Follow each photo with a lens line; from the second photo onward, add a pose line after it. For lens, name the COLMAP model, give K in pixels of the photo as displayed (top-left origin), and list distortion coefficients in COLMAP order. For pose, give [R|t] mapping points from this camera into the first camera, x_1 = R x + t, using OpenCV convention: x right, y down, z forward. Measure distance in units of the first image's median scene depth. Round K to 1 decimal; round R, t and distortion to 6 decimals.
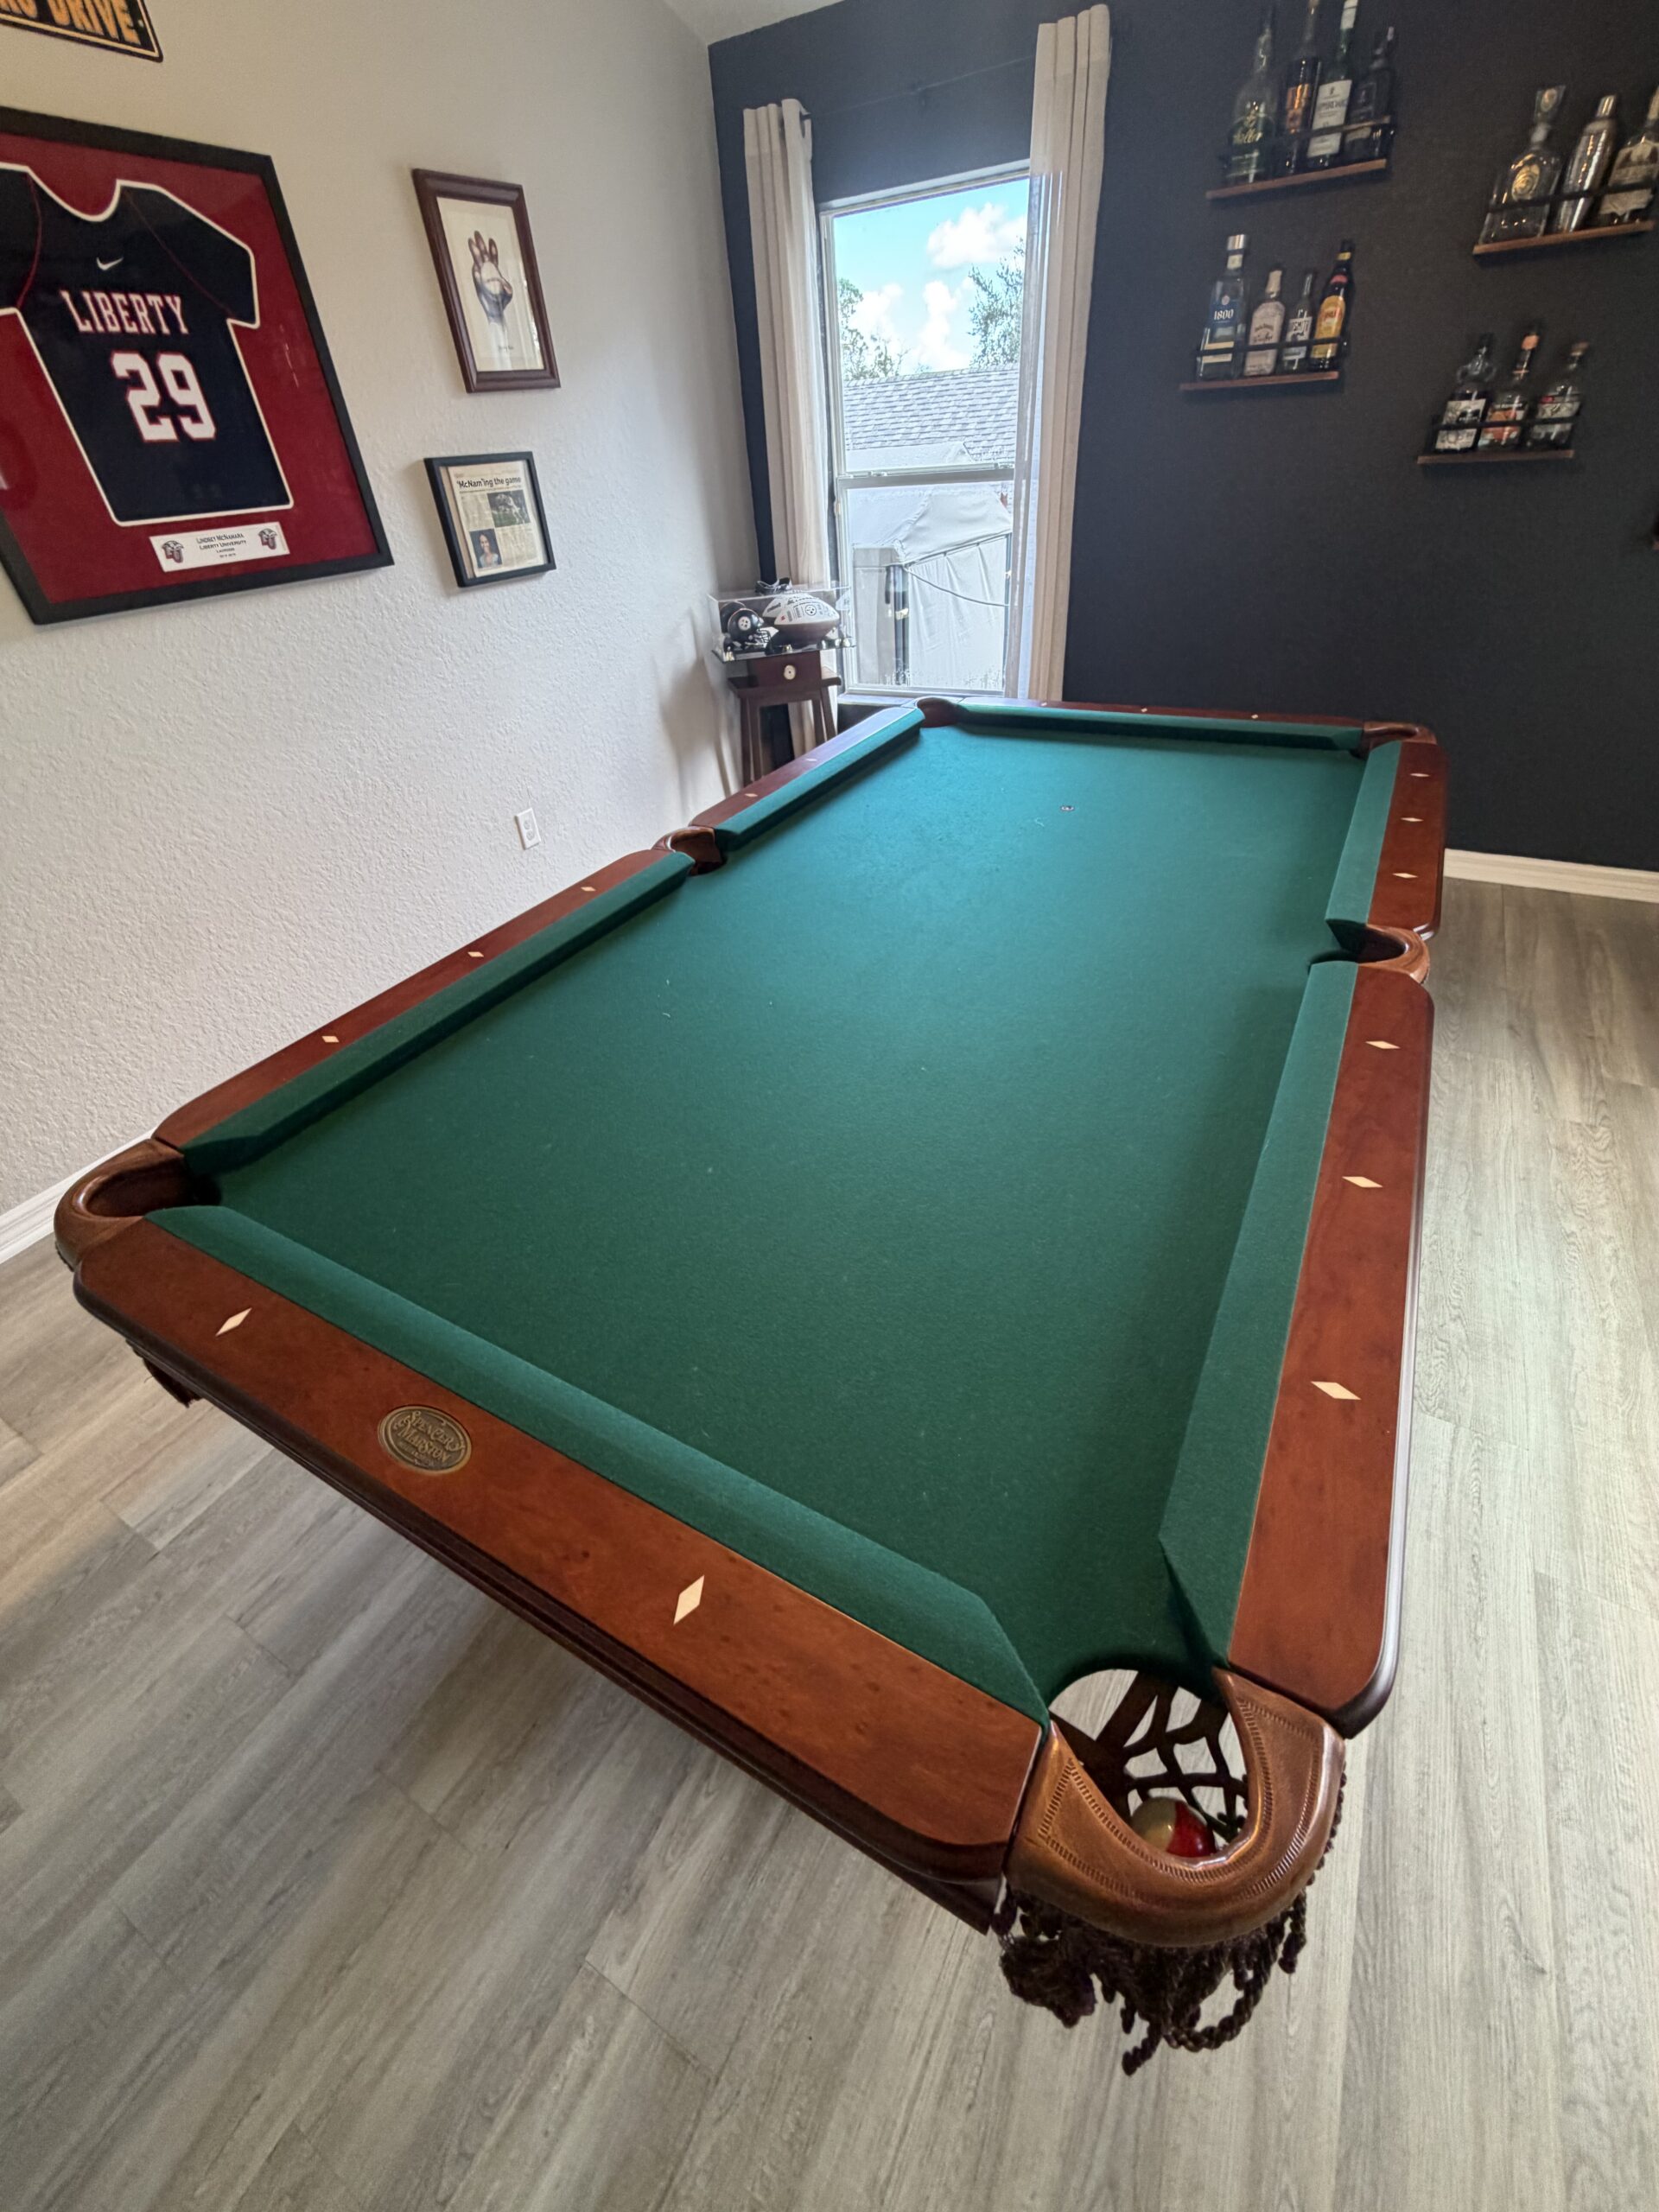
lens RADIAL K [[879.0, 0, 830.7], [0, 879.0, 1099.9], [0, 0, 1]] dist [0.000582, -0.000260]
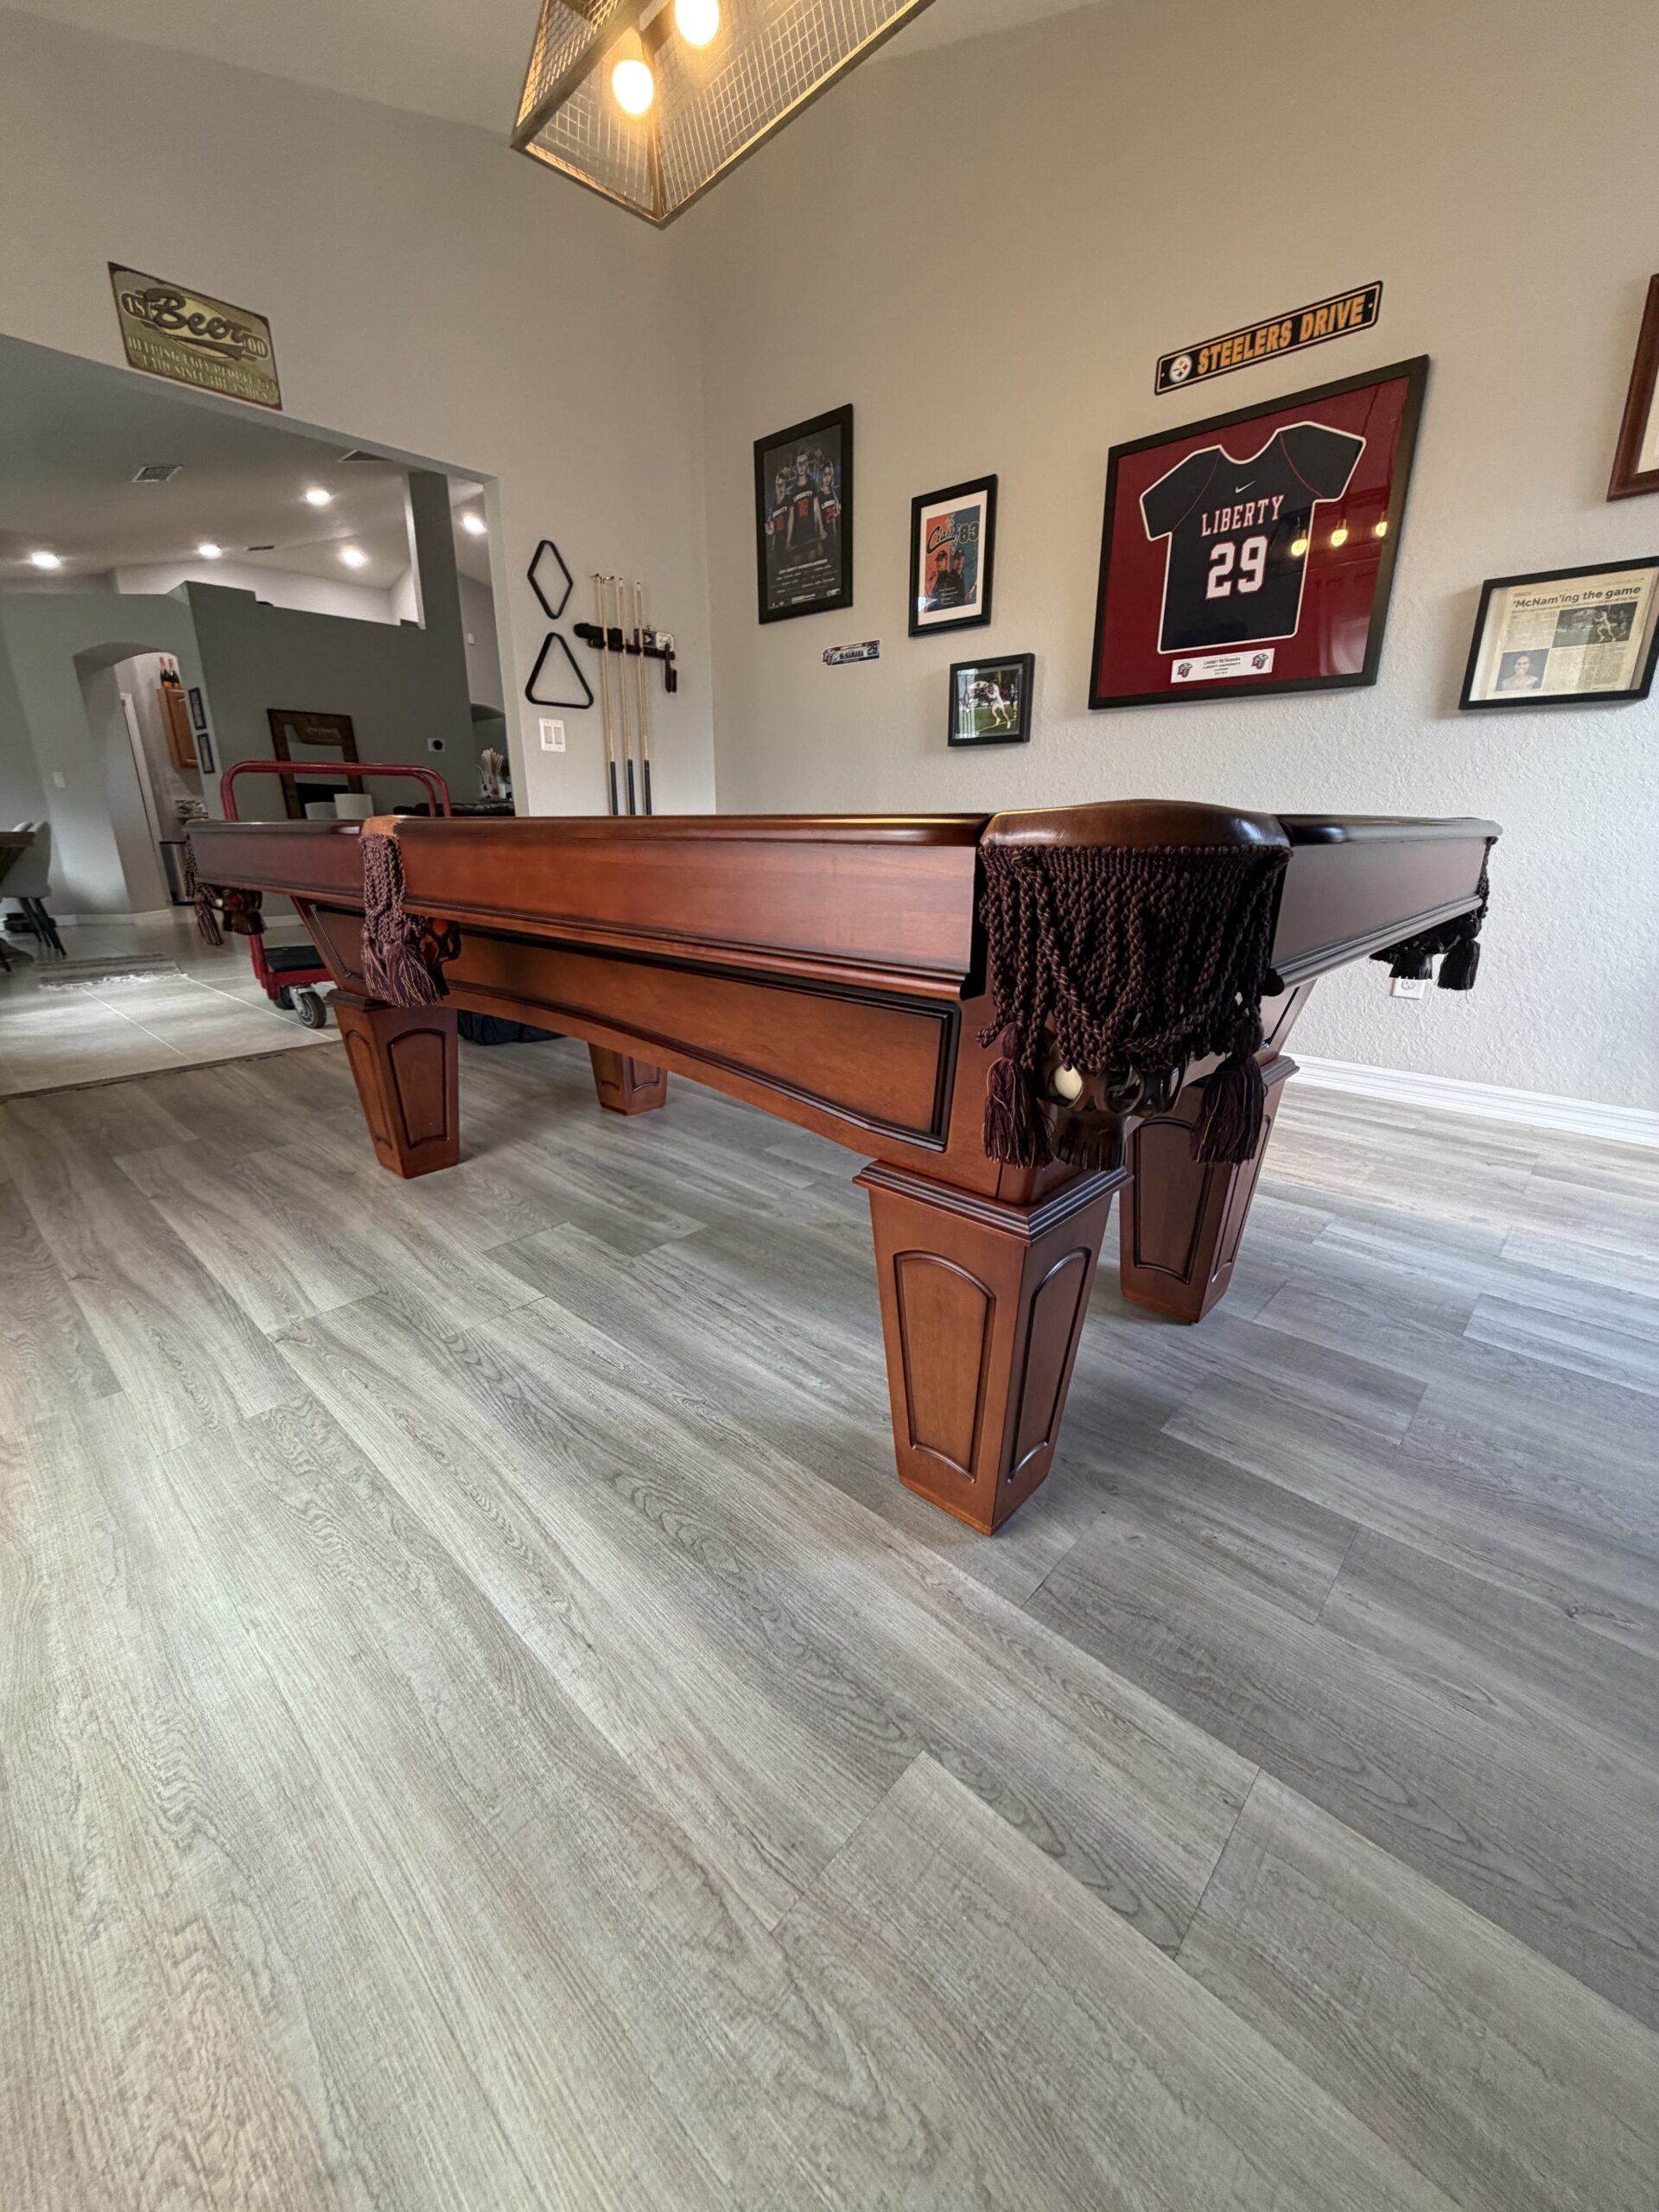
lens RADIAL K [[879.0, 0, 829.4], [0, 879.0, 1102.7], [0, 0, 1]] dist [0.000582, -0.000260]
pose [[-0.227237, 0.355260, -0.906727, 1.240173], [-0.578265, 0.699939, 0.419160, -0.523067], [0.783564, 0.619577, 0.046383, 1.212910]]
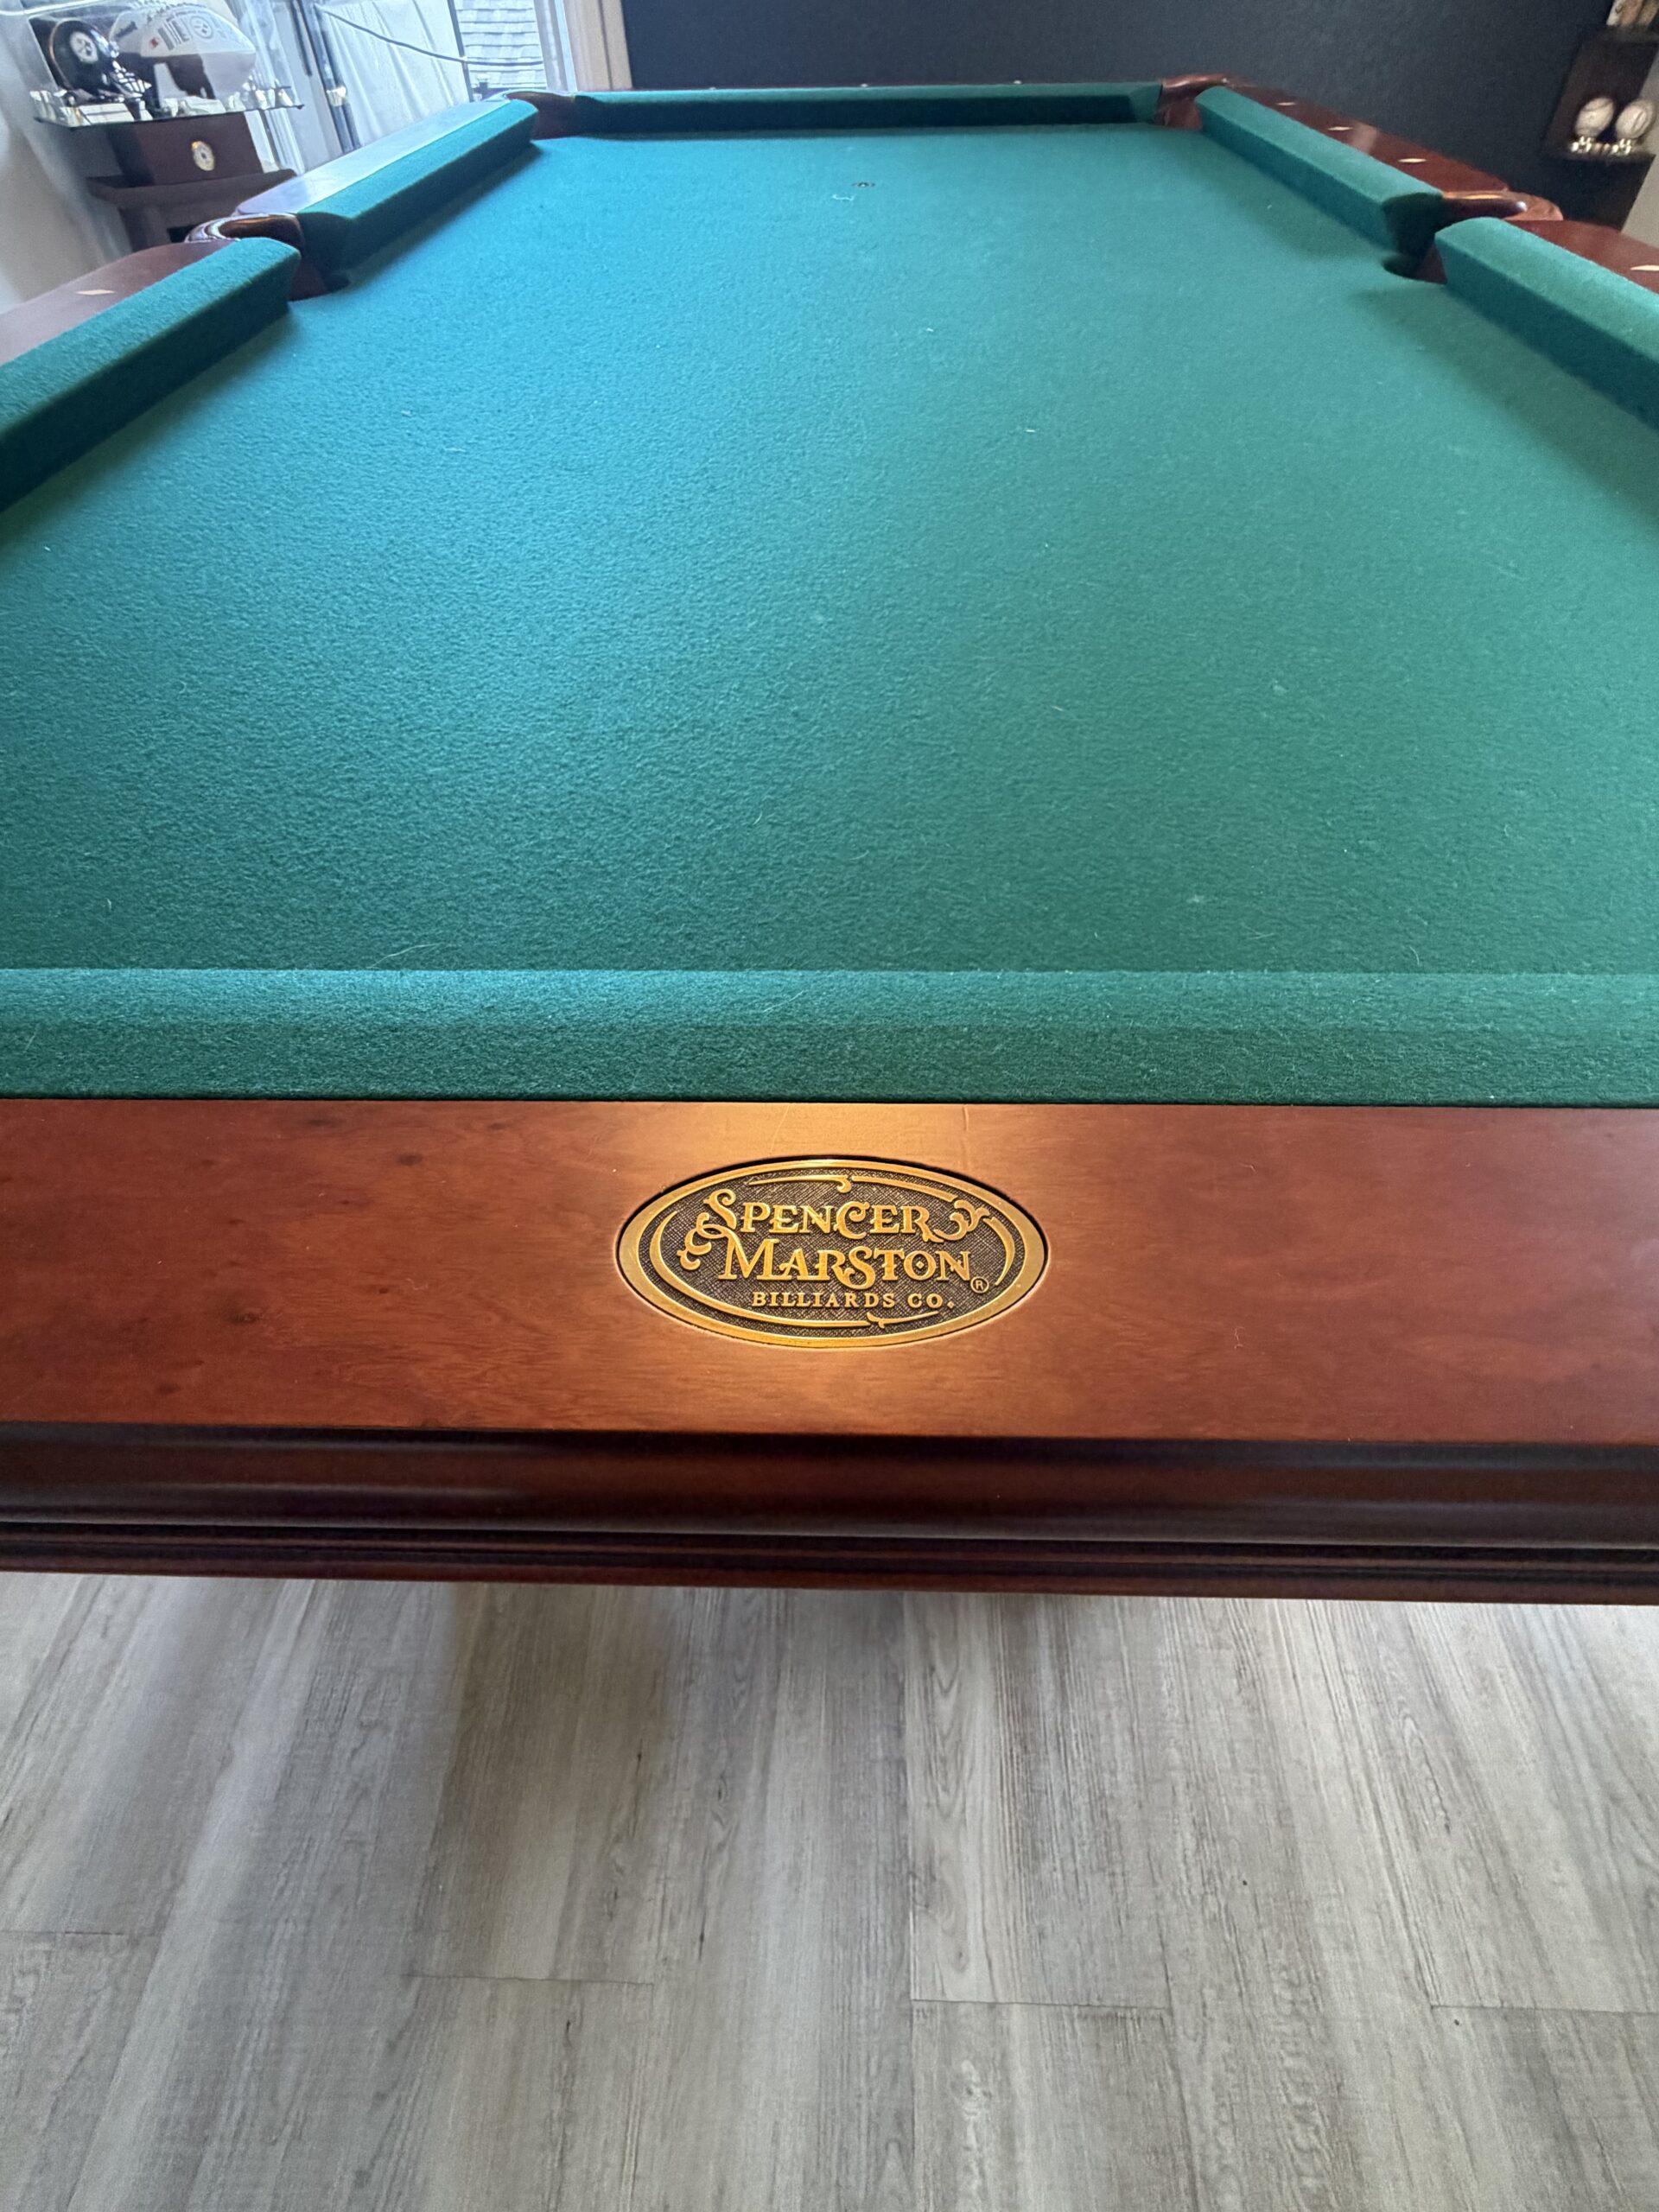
lens RADIAL K [[972.3, 0, 834.8], [0, 972.3, 1098.5], [0, 0, 1]] dist [-0.000162, -0.000080]
pose [[0.881365, -0.328178, 0.339847, -0.244673], [0.249841, 0.934302, 0.254281, 0.123641], [-0.400969, -0.139207, 0.905453, 0.330964]]
